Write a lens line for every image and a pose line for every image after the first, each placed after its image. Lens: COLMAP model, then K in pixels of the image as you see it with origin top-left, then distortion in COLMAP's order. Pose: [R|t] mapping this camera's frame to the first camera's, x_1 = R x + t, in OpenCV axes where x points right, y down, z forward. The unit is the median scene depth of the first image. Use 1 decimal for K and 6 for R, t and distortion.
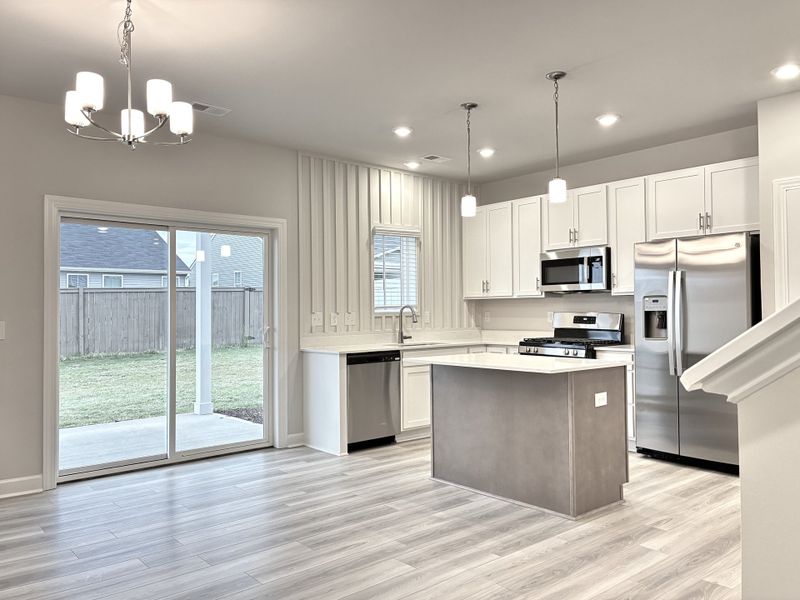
lens RADIAL K [[616.4, 0, 400.0], [0, 616.4, 300.0], [0, 0, 1]] dist [0.071242, -0.104726]
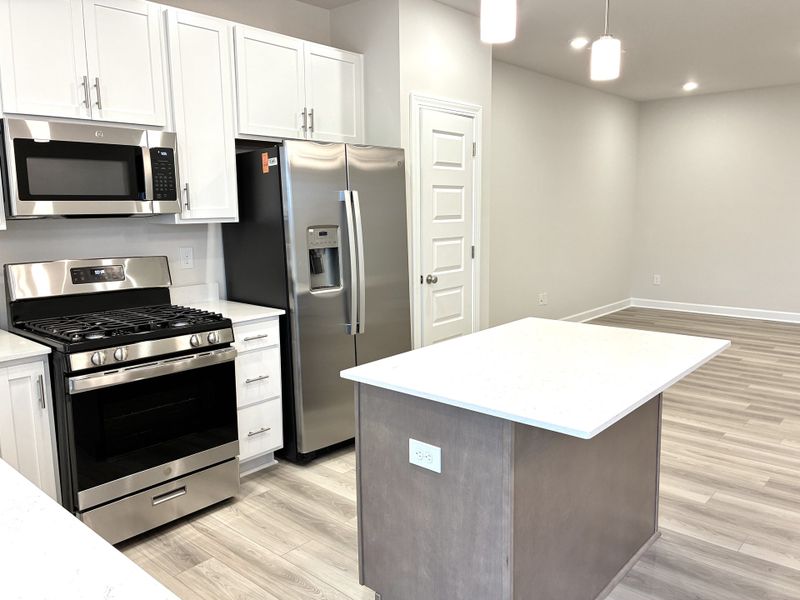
lens RADIAL K [[616.4, 0, 400.0], [0, 616.4, 300.0], [0, 0, 1]] dist [0.071242, -0.104726]
pose [[-0.138201, -0.138152, 0.980722, -0.230760], [-0.002466, 0.990268, 0.139149, -0.017395], [-0.990401, 0.016812, -0.137196, 0.868391]]
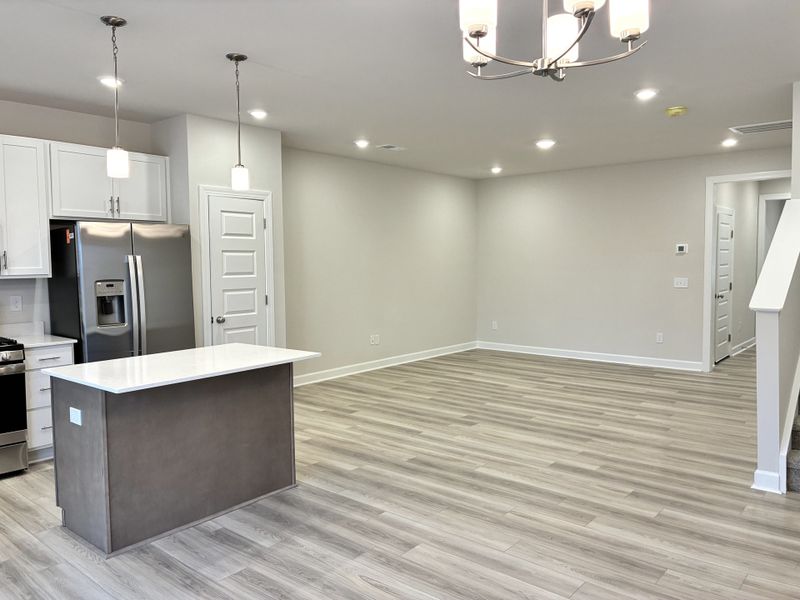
lens RADIAL K [[610.9, 0, 401.4], [0, 610.9, 302.6], [0, 0, 1]] dist [0.015740, 0.003746]
pose [[-0.164239, -0.059369, 0.984632, -0.505549], [-0.005764, 0.998228, 0.059227, -0.025996], [-0.986404, 0.004052, -0.164290, 0.613402]]
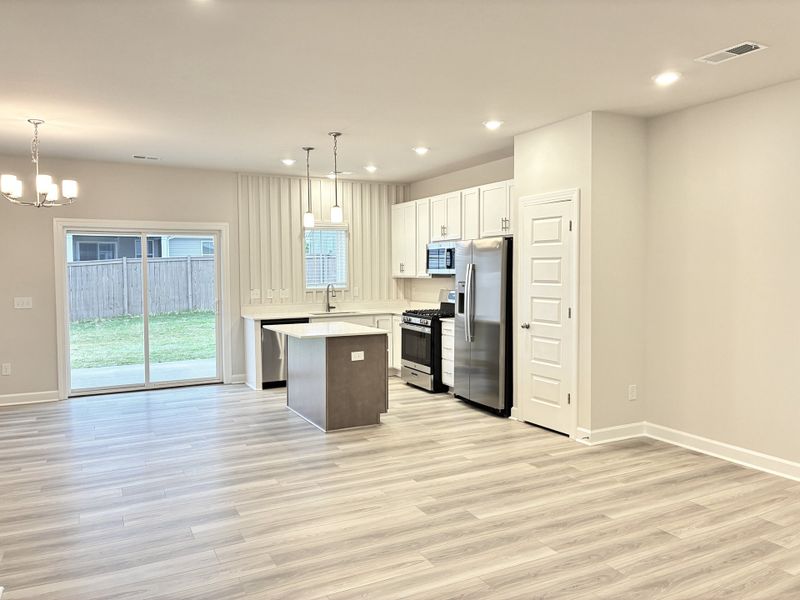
lens RADIAL K [[605.9, 0, 401.5], [0, 605.9, 297.1], [0, 0, 1]] dist [0.069973, -0.103194]
pose [[0.974108, 0.013219, -0.225698, 0.494933], [0.001580, 0.997867, 0.065264, -0.050676], [0.226080, -0.063931, 0.972009, -0.254706]]
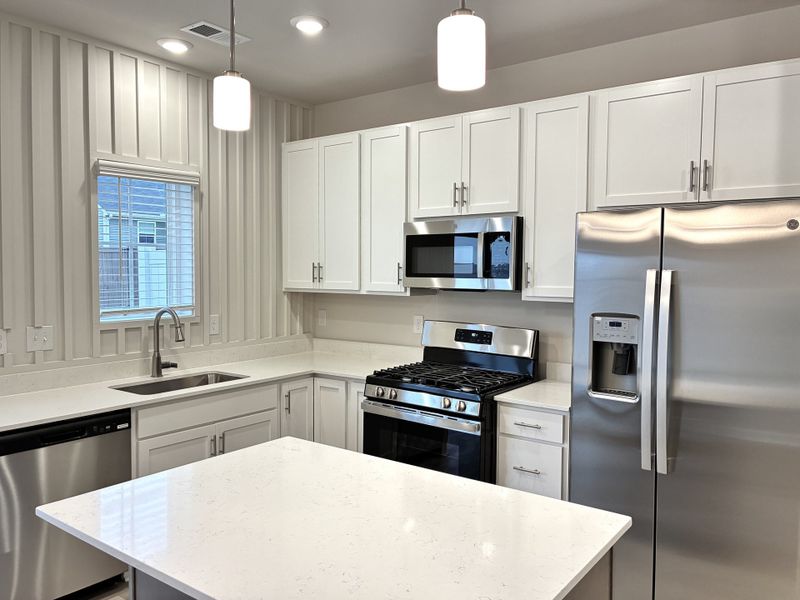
lens RADIAL K [[616.4, 0, 400.0], [0, 616.4, 300.0], [0, 0, 1]] dist [0.071242, -0.104726]
pose [[0.975844, 0.005800, 0.218393, 0.101214], [-0.020240, 0.997748, 0.063941, -0.042000], [-0.217530, -0.066817, 0.973764, 0.453814]]
